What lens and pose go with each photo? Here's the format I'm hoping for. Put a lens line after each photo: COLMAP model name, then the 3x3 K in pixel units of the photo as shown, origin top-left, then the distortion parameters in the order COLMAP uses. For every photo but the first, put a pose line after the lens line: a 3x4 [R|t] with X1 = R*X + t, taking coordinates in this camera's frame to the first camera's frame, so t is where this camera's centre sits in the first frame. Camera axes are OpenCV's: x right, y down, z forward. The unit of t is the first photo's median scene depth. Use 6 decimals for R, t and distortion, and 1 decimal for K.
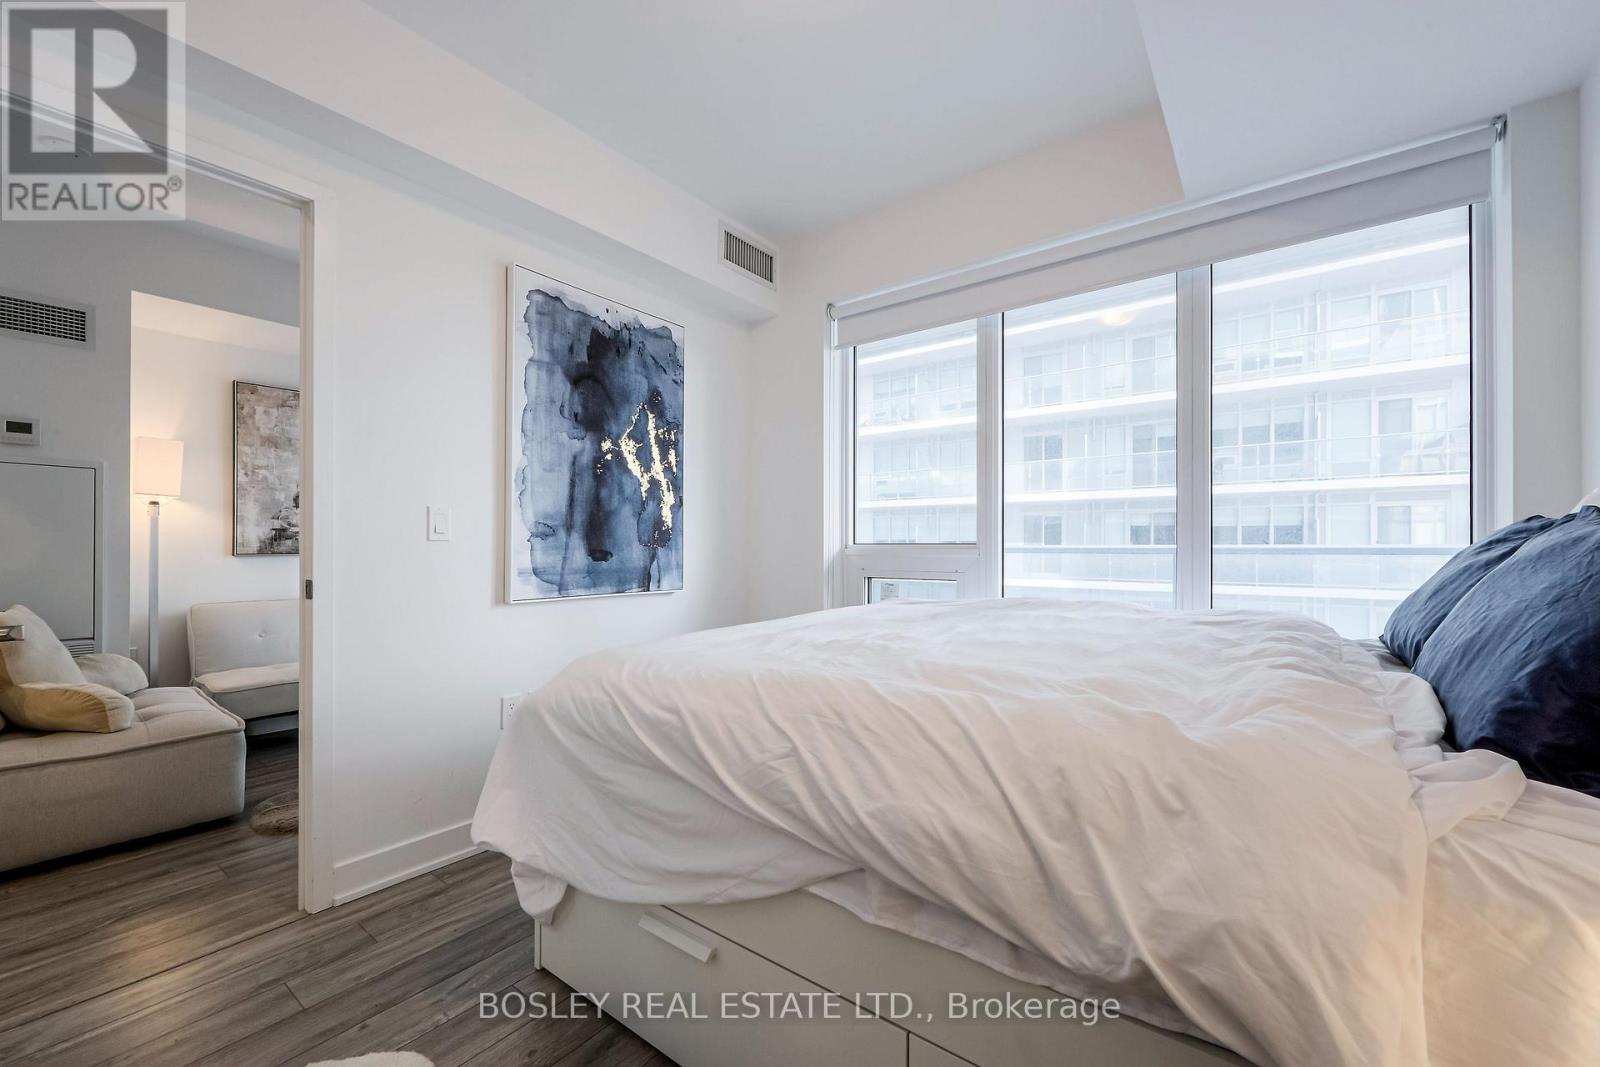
lens RADIAL K [[633.0, 0, 802.2], [0, 633.0, 544.8], [0, 0, 1]] dist [-0.001837, -0.000170]
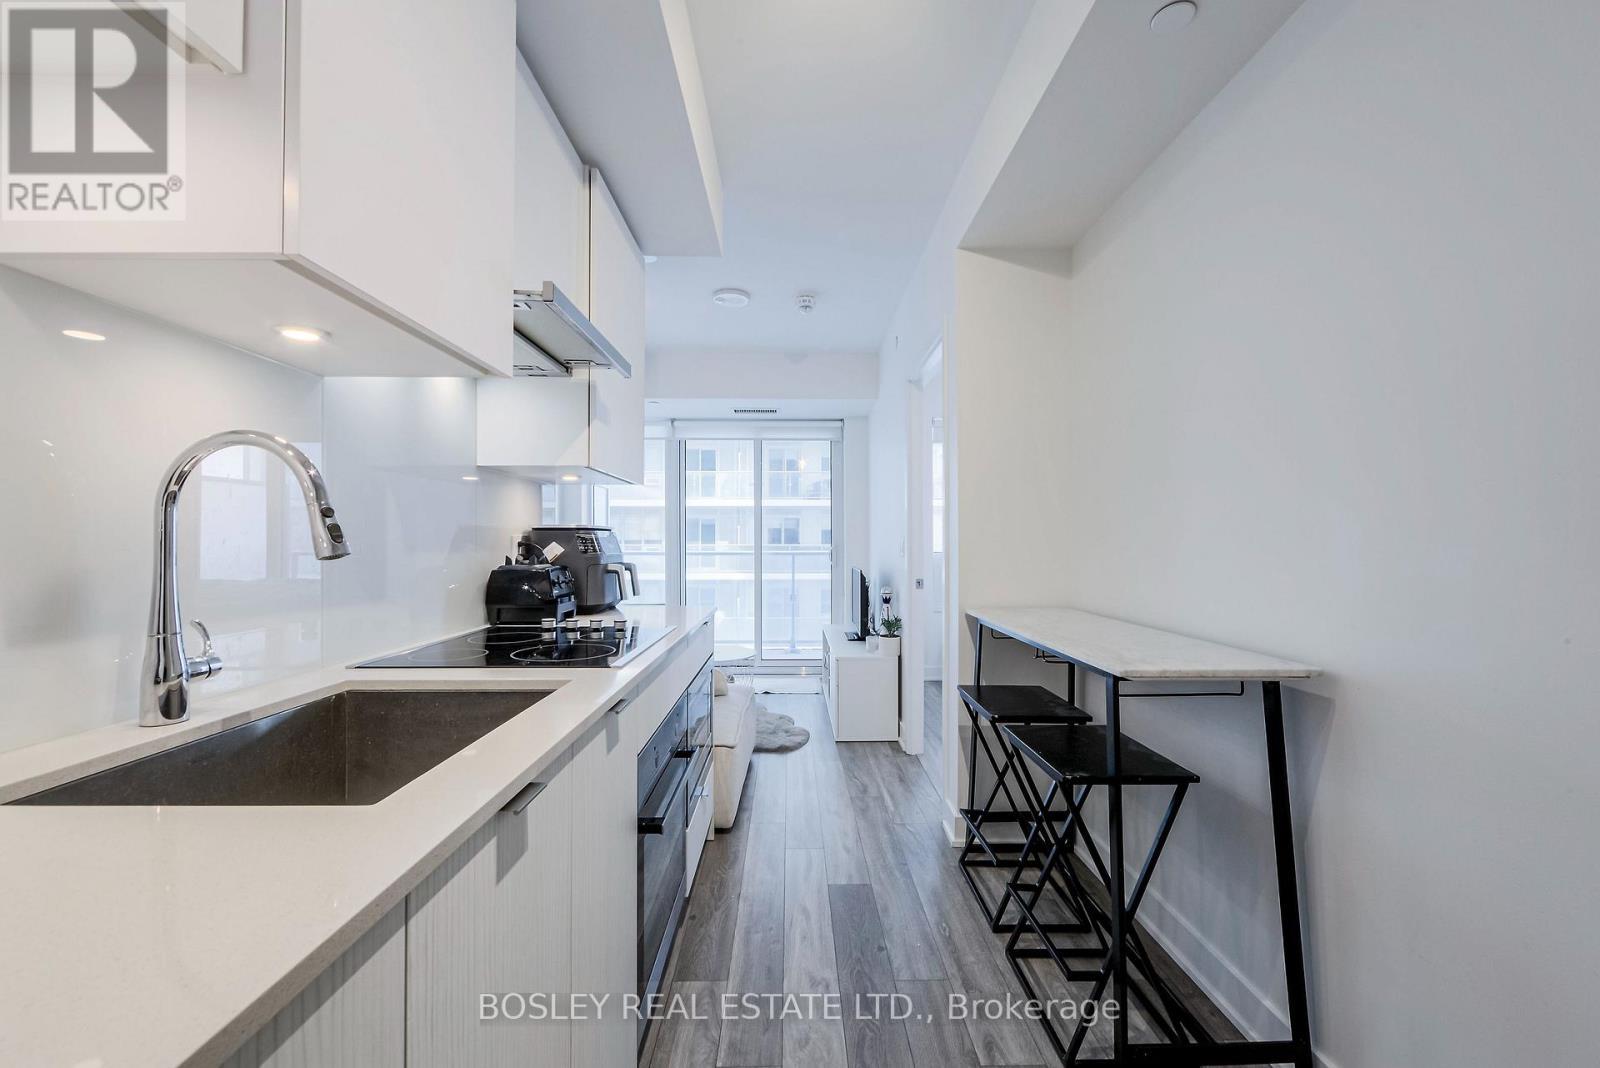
lens RADIAL K [[631.4, 0, 800.9], [0, 631.4, 537.5], [0, 0, 1]] dist [-0.001245, -0.000248]
pose [[0.790968, 0.001364, 0.611856, -1.098050], [0.002173, 0.999985, -0.005038, -0.030146], [-0.611853, 0.005314, 0.790953, -0.138568]]
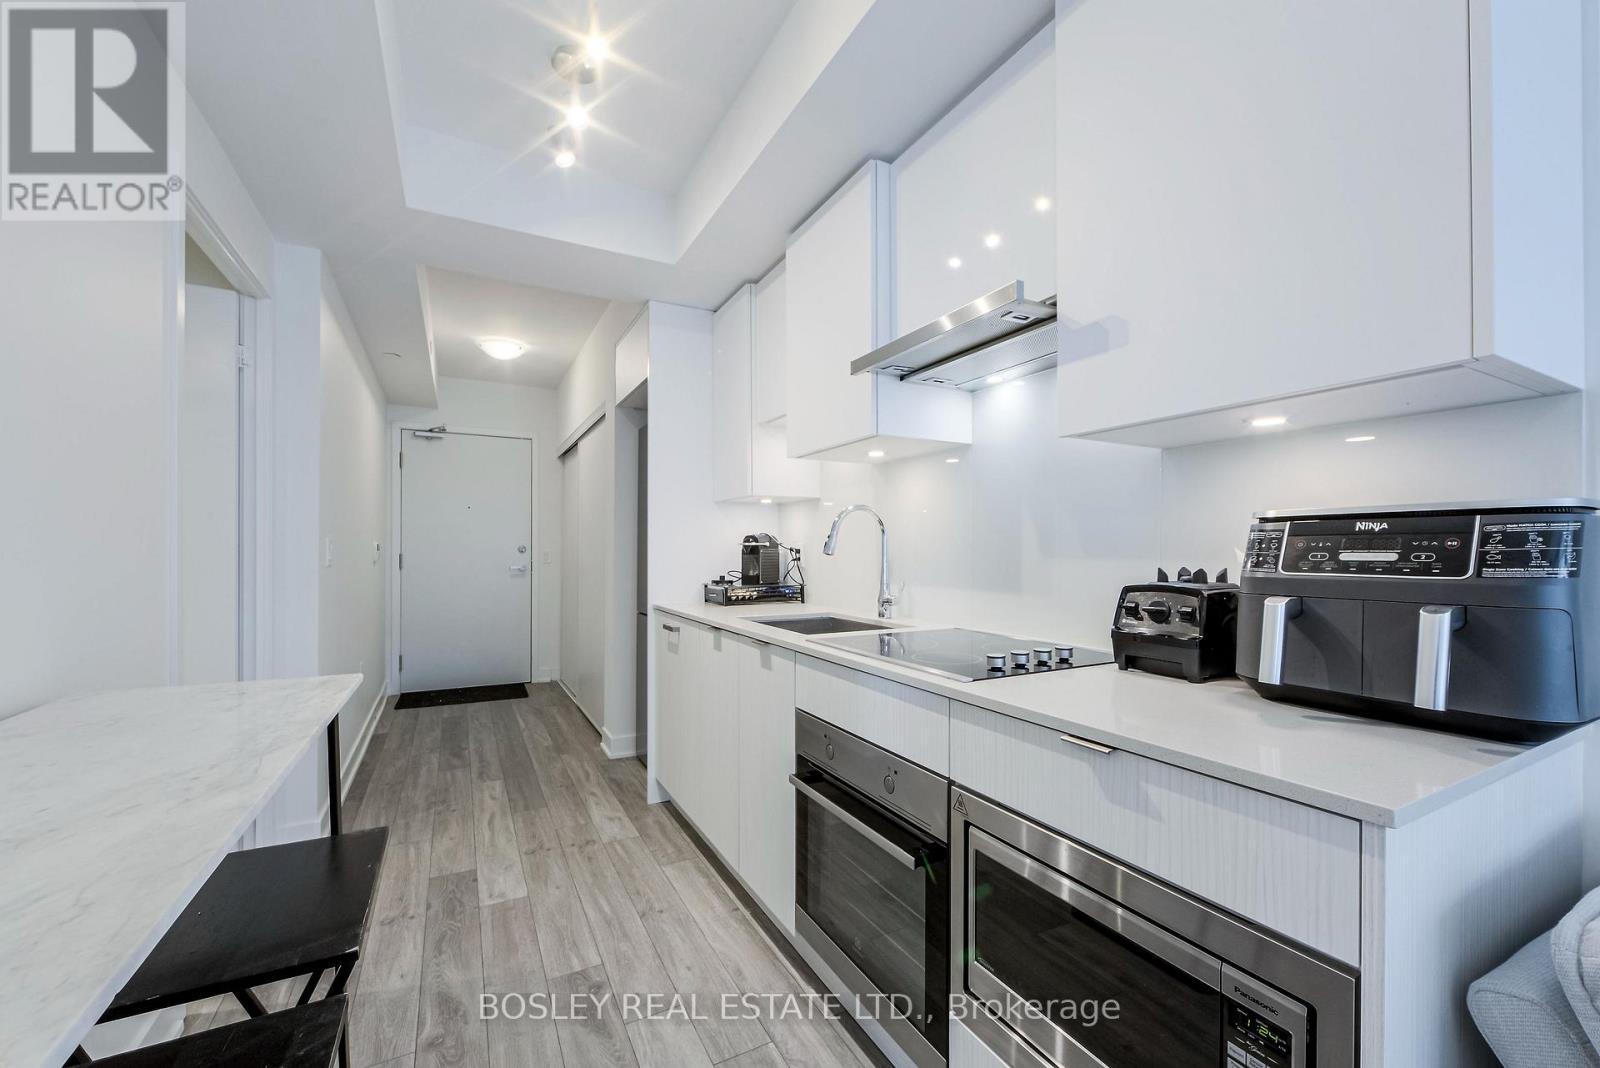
lens RADIAL K [[636.6, 0, 802.0], [0, 636.6, 551.0], [0, 0, 1]] dist [-0.000197, -0.000041]
pose [[-0.417970, -0.002888, -0.908456, -0.546618], [-0.002064, 0.999995, -0.002230, -0.026160], [0.908458, 0.000943, -0.417974, 0.378398]]
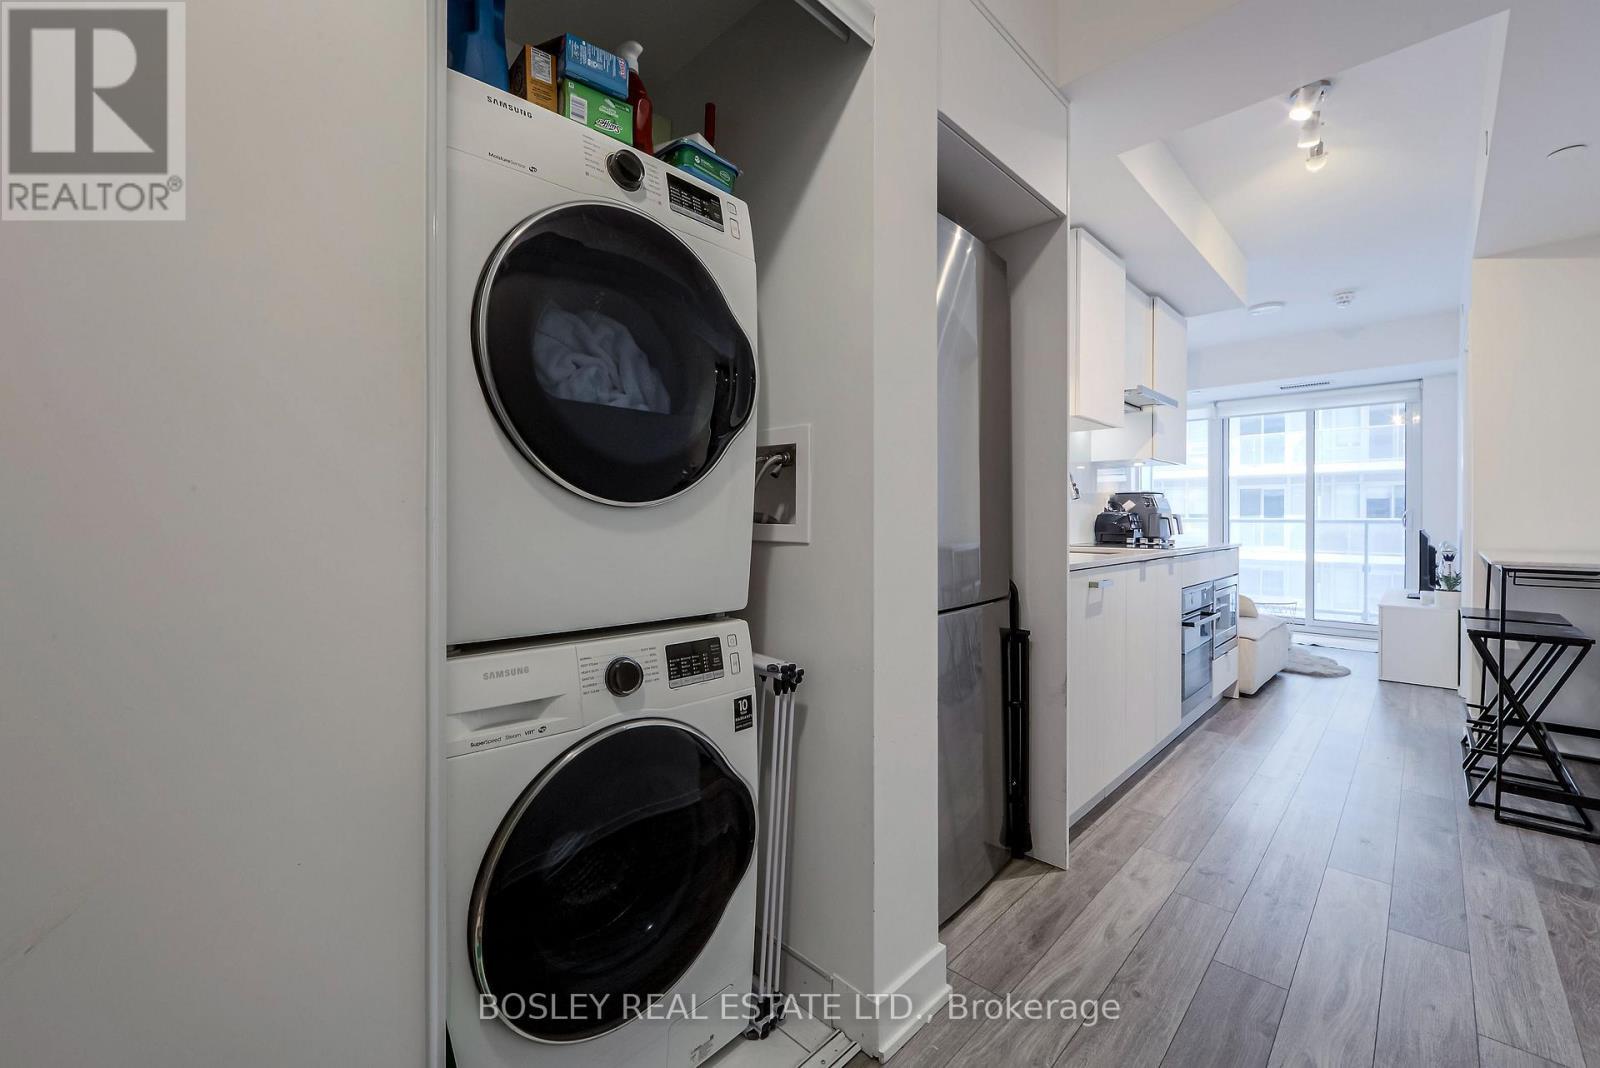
lens RADIAL K [[651.4, 0, 796.0], [0, 651.4, 521.0], [0, 0, 1]] dist [-0.000273, -0.000198]
pose [[0.991825, -0.000969, -0.127598, -1.325052], [0.001387, 0.999994, 0.003183, -0.000416], [0.127594, -0.003334, 0.991821, -0.663564]]
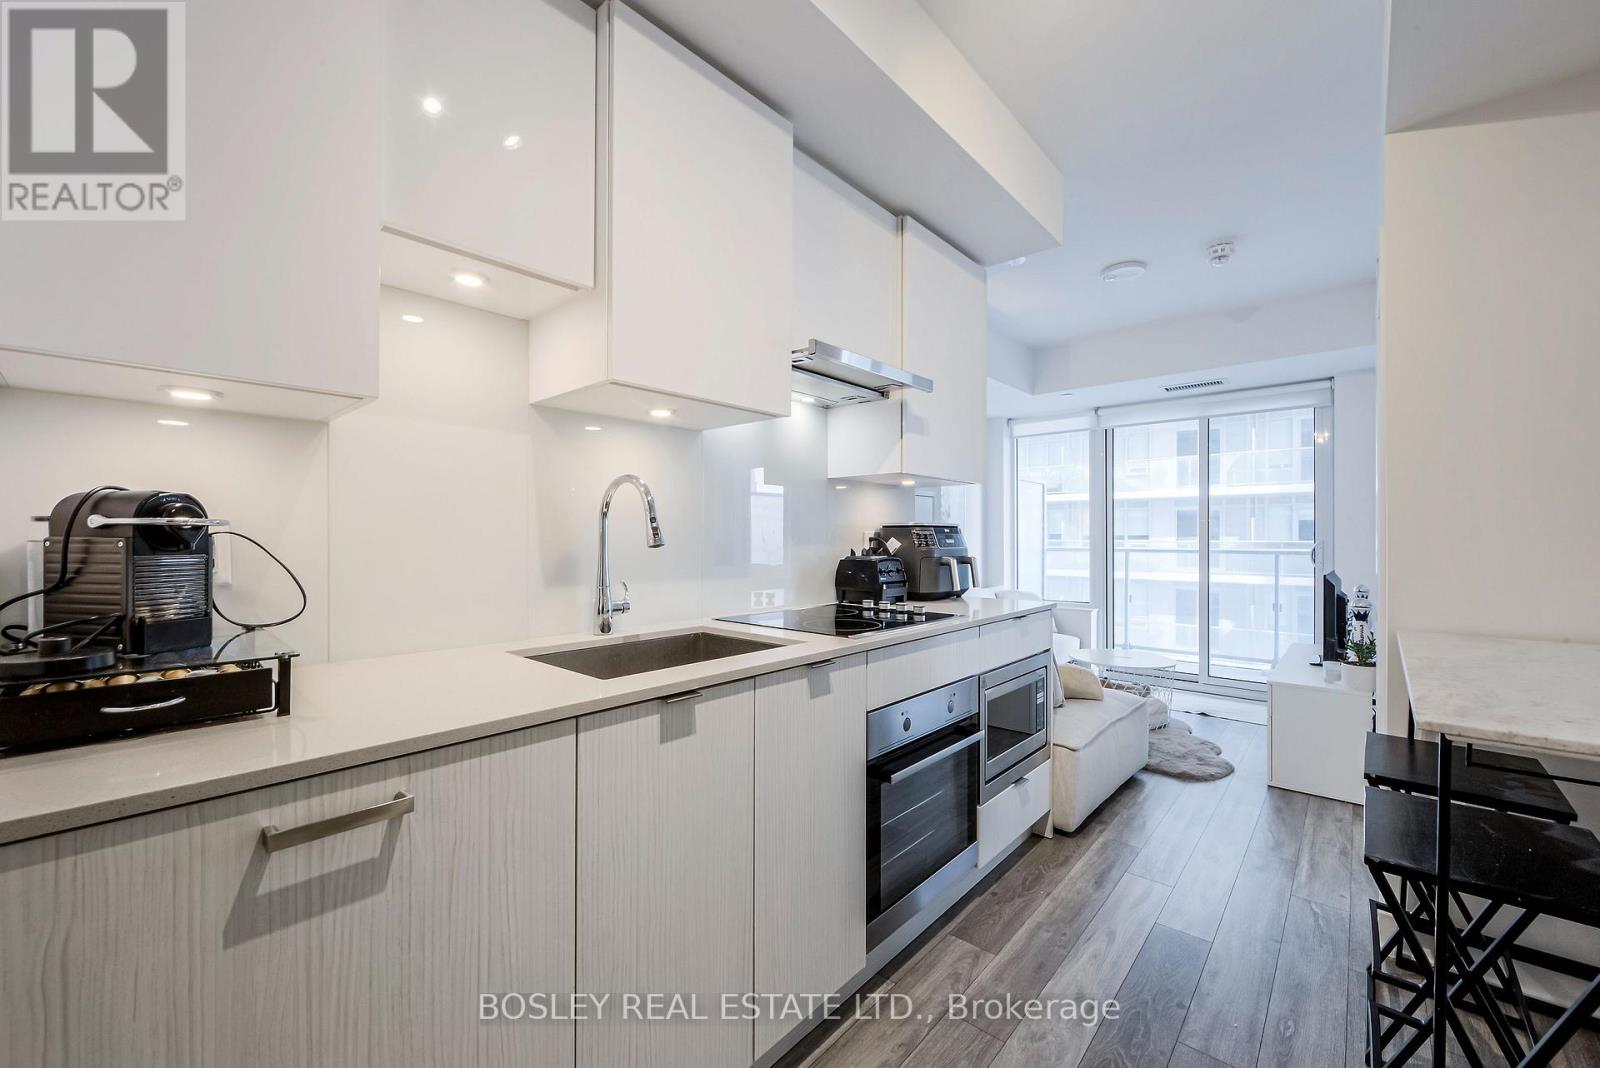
lens RADIAL K [[631.4, 0, 800.9], [0, 631.4, 537.5], [0, 0, 1]] dist [-0.001245, -0.000248]
pose [[0.996436, -0.001699, -0.084334, -0.968357], [0.001714, 0.999999, 0.000105, -0.029639], [0.084334, -0.000249, 0.996438, -0.232364]]
